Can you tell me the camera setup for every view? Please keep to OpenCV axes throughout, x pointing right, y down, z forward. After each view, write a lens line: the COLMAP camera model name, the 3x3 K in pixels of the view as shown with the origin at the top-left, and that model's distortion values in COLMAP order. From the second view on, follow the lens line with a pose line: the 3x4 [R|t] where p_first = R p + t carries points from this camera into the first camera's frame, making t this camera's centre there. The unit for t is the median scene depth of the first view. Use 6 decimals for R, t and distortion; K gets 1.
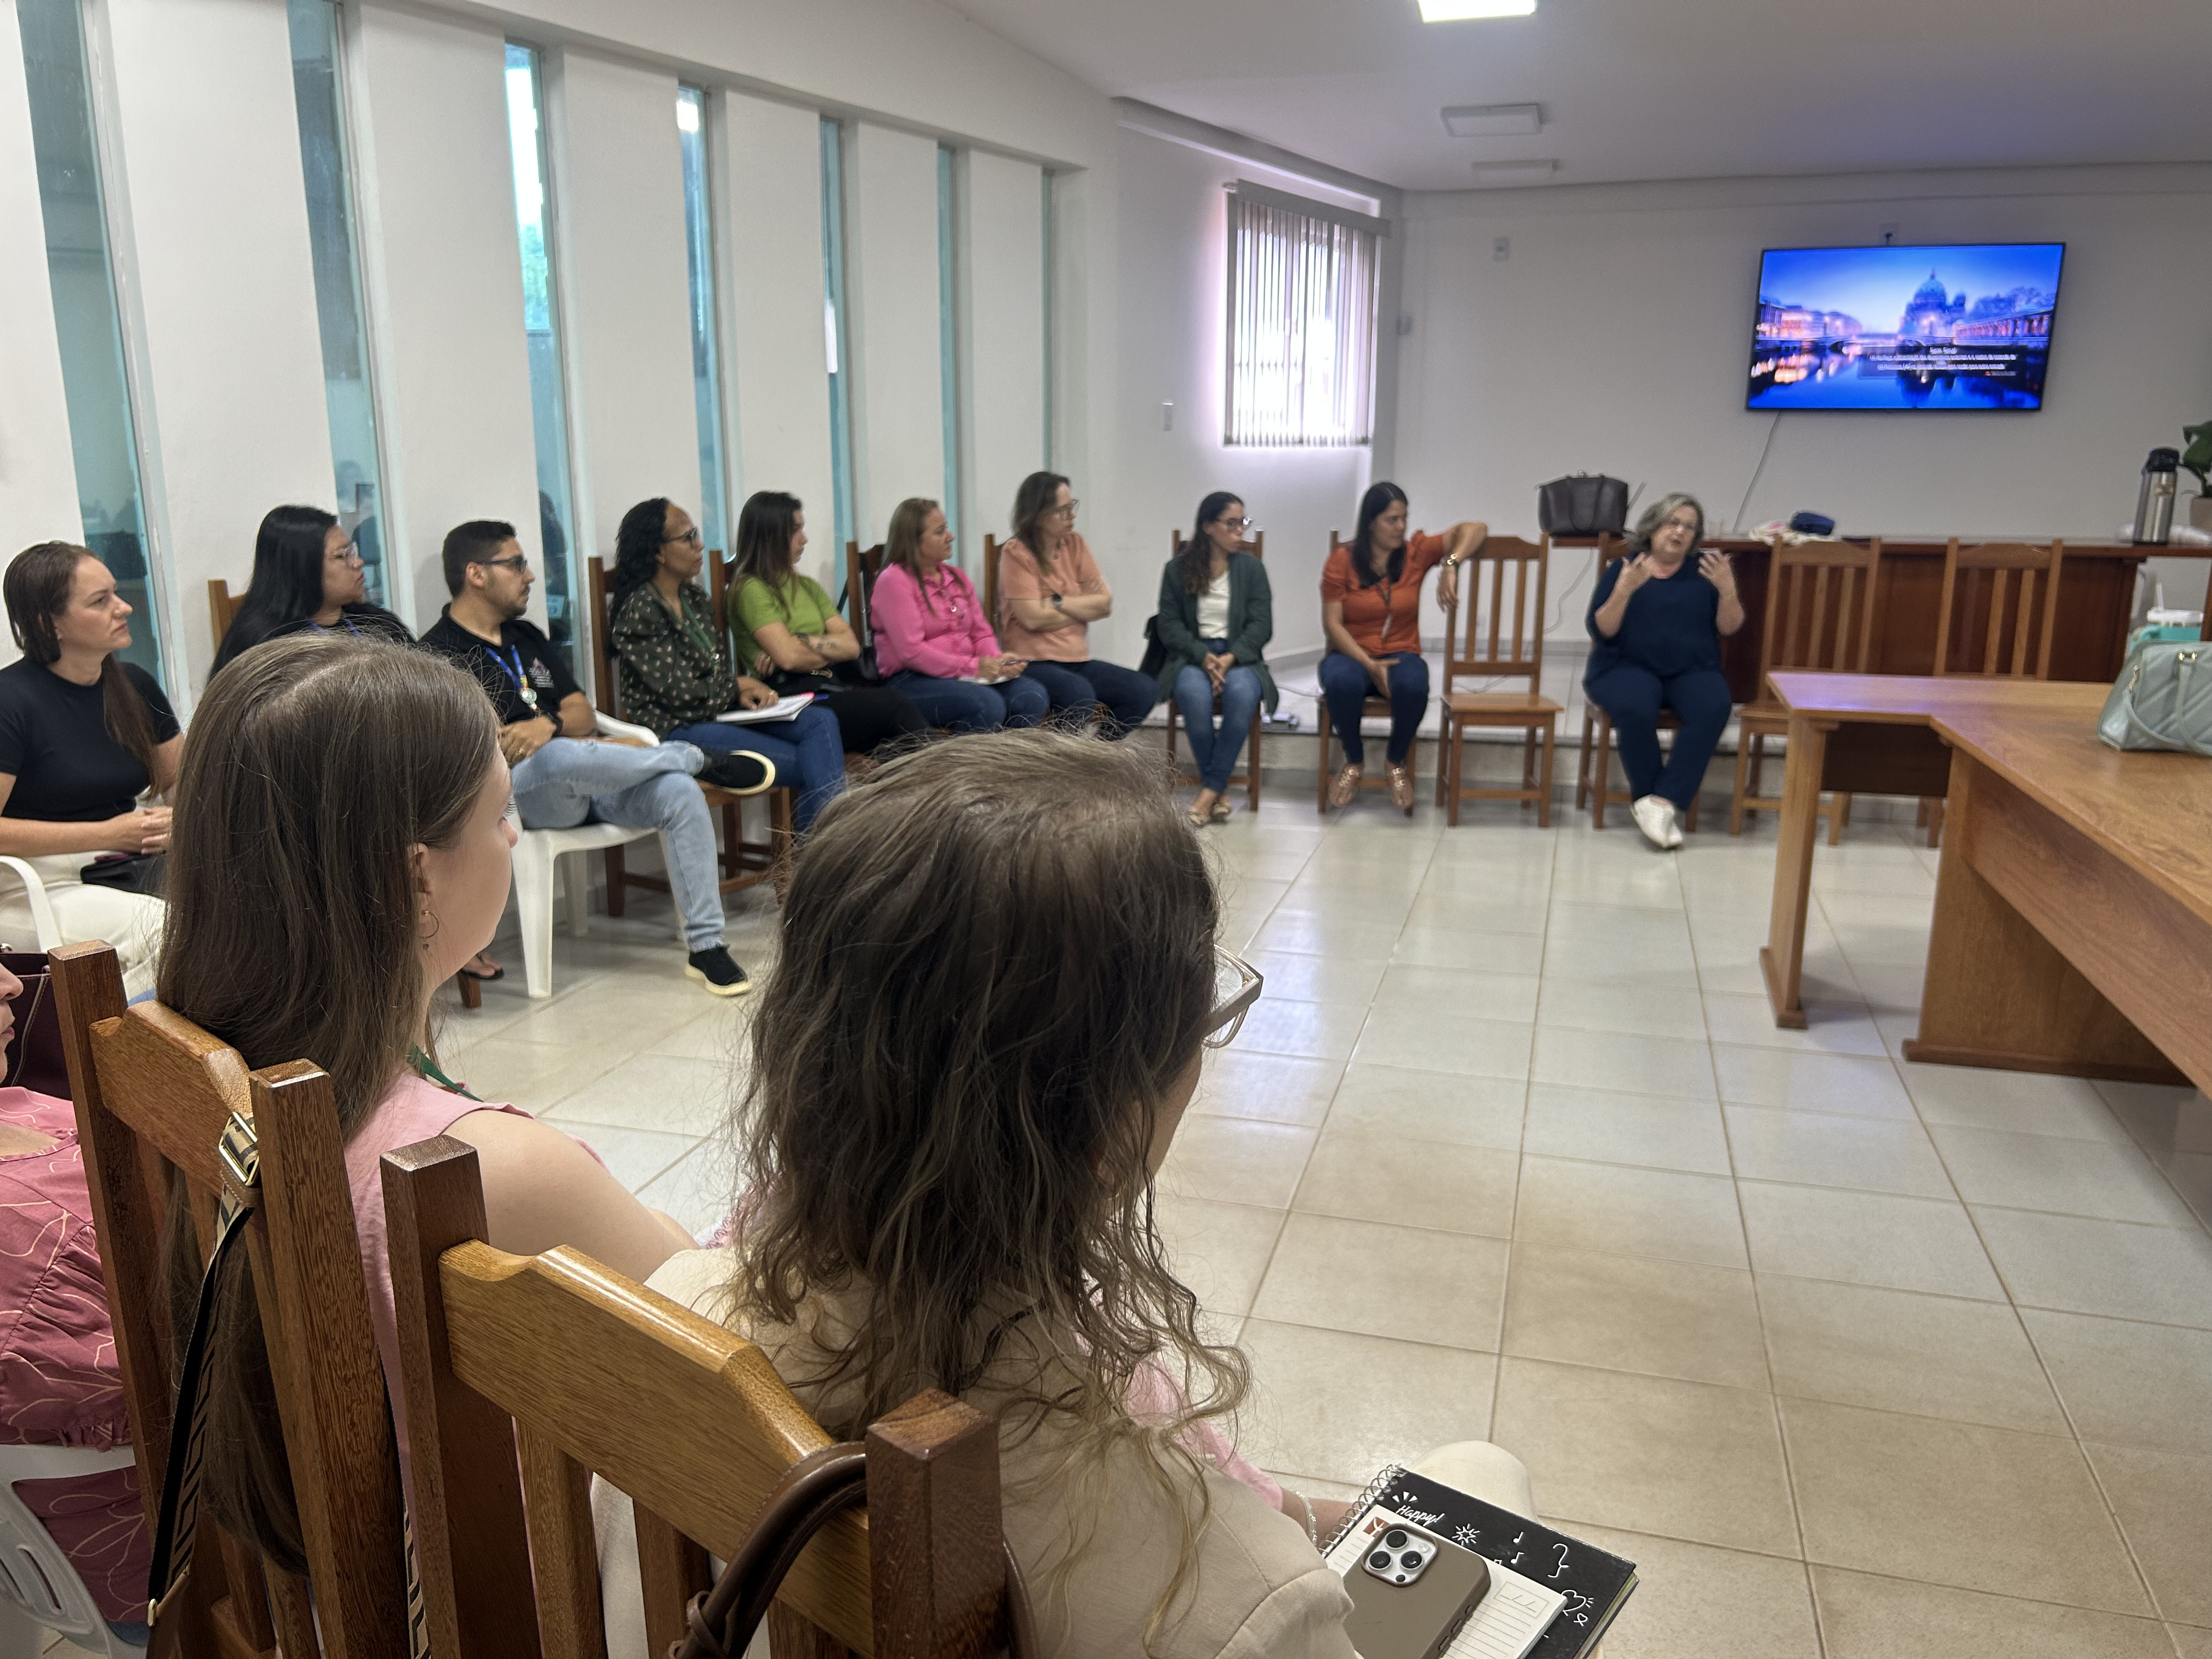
lens RADIAL K [[1678.3, 0, 1096.9], [0, 1678.3, 875.1], [0, 0, 1]] dist [0.057472, -0.060995]
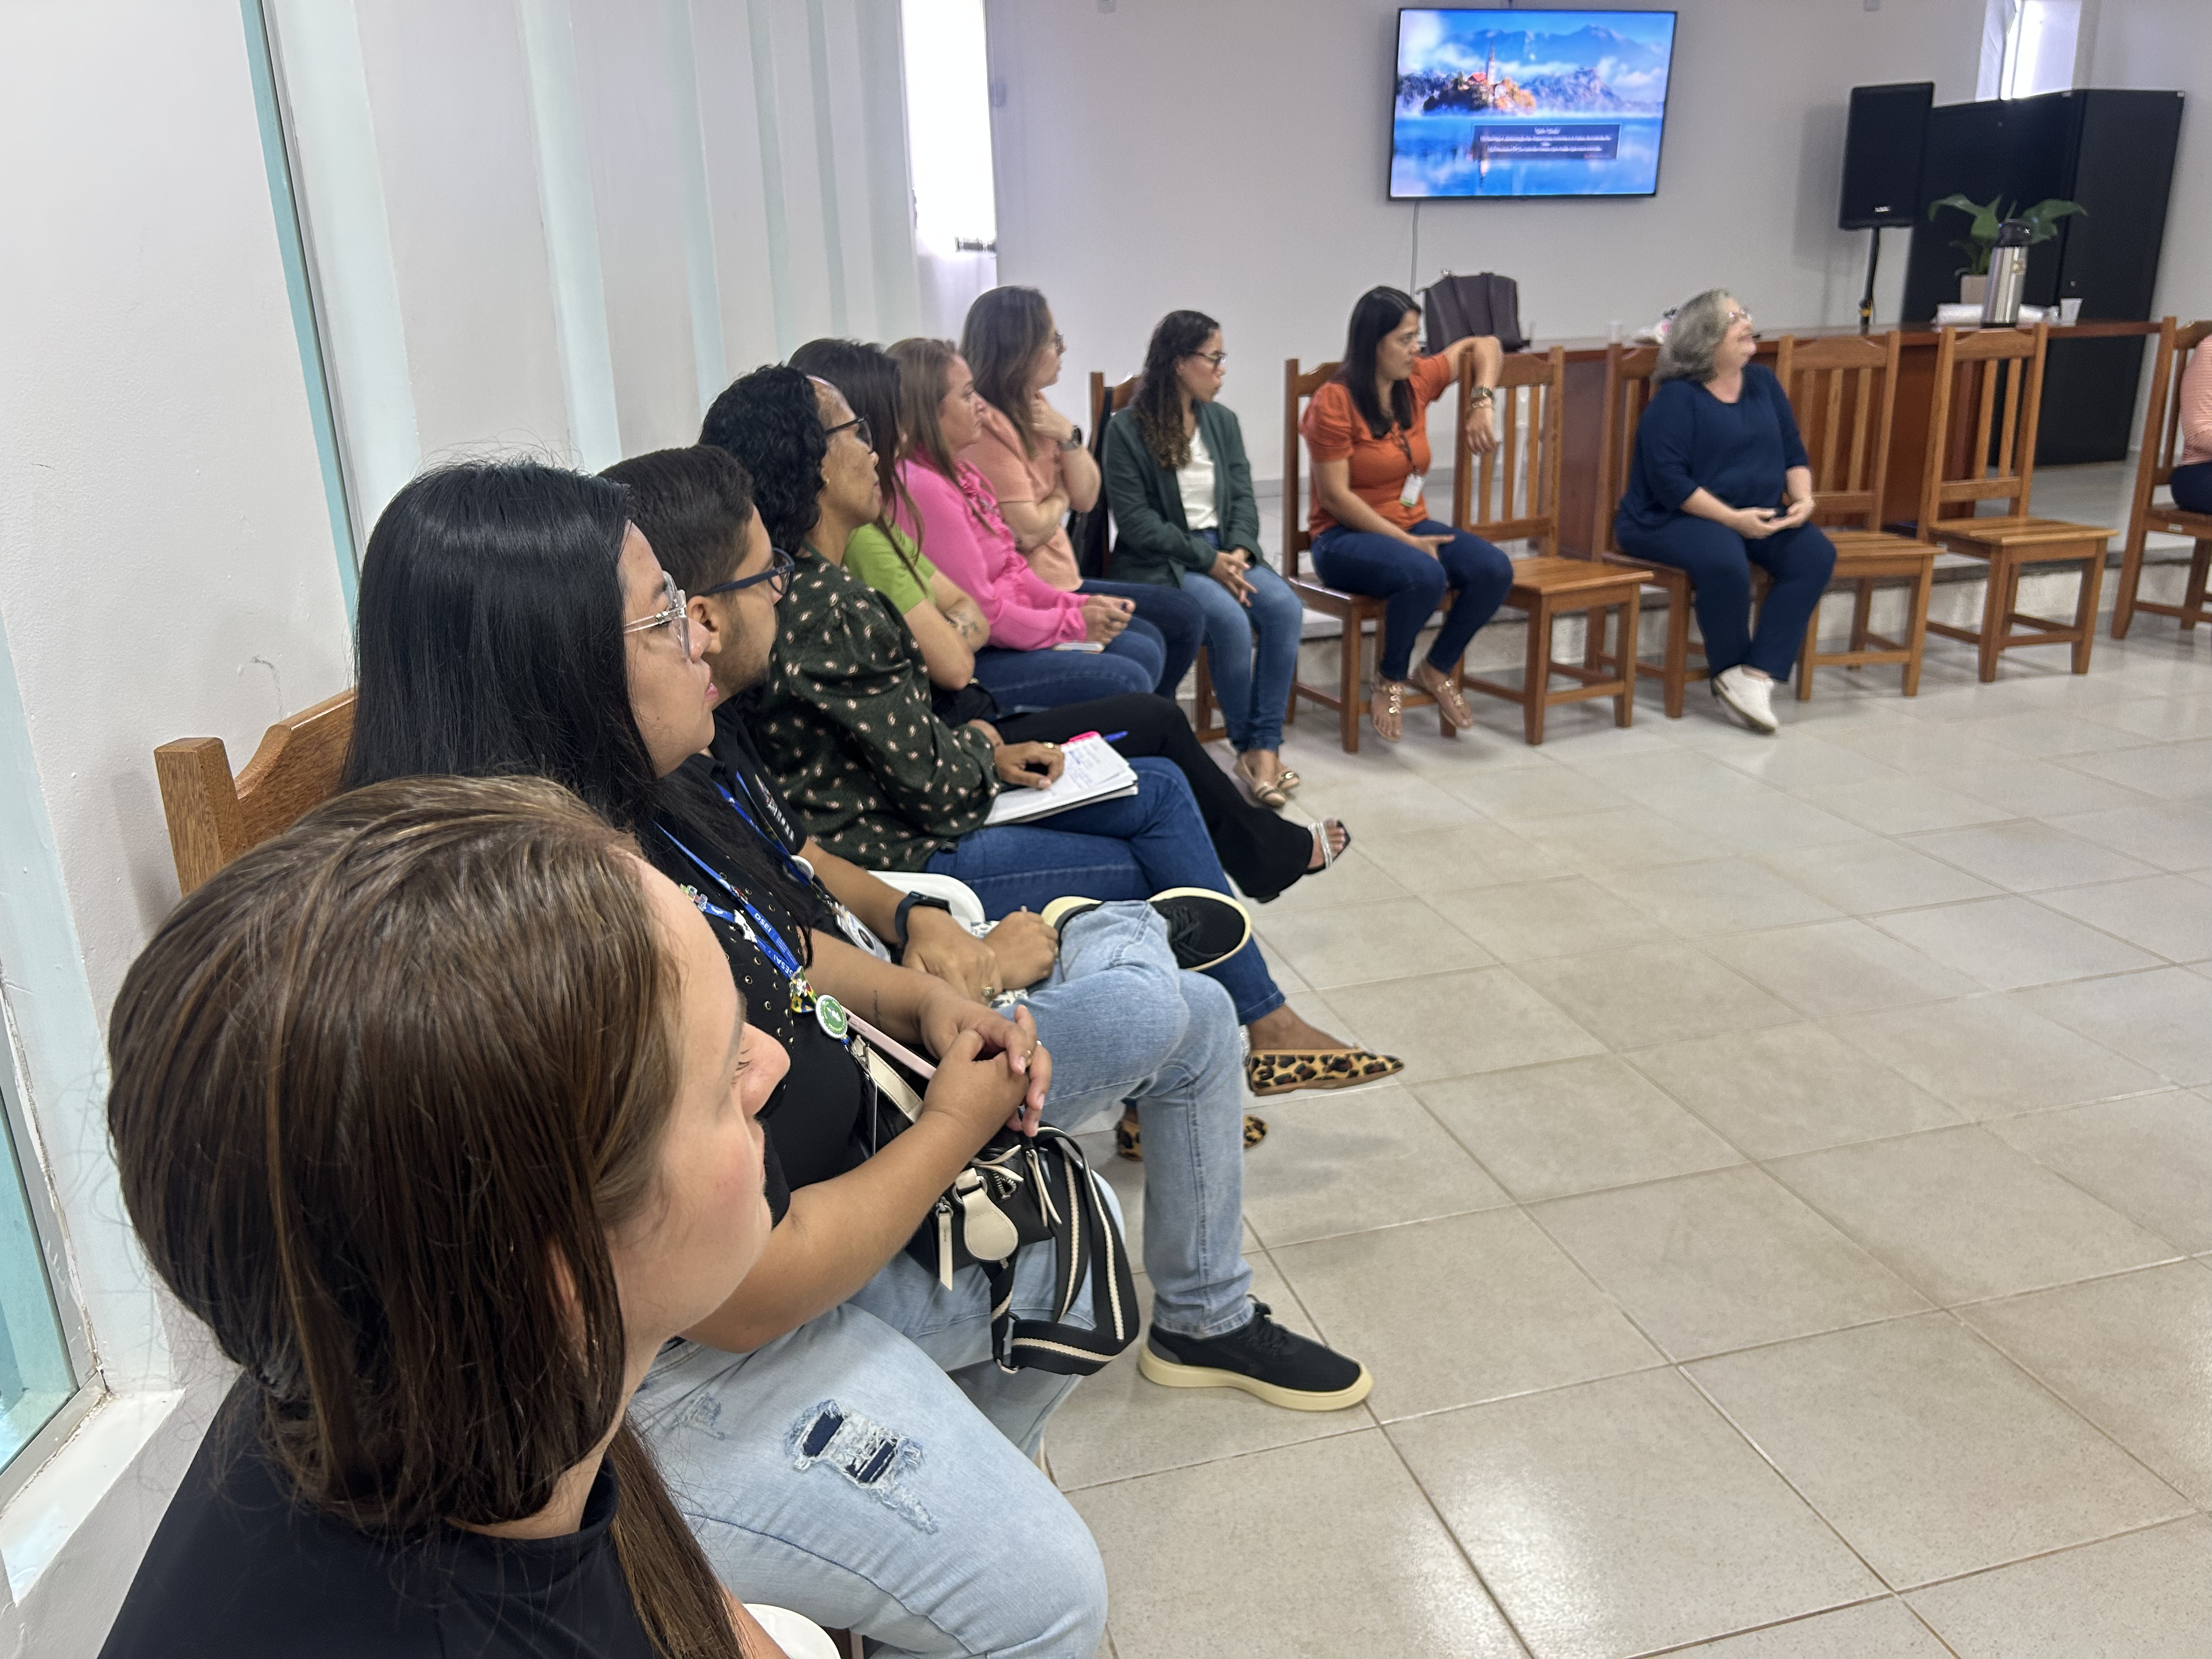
lens RADIAL K [[1699.7, 0, 1106.0], [0, 1699.7, 829.5], [0, 0, 1]] dist [0.051250, -0.070415]
pose [[0.852252, -0.192730, 0.486335, -0.330230], [0.159426, 0.981126, 0.109433, -0.104602], [-0.498247, -0.015730, 0.866893, 0.421693]]
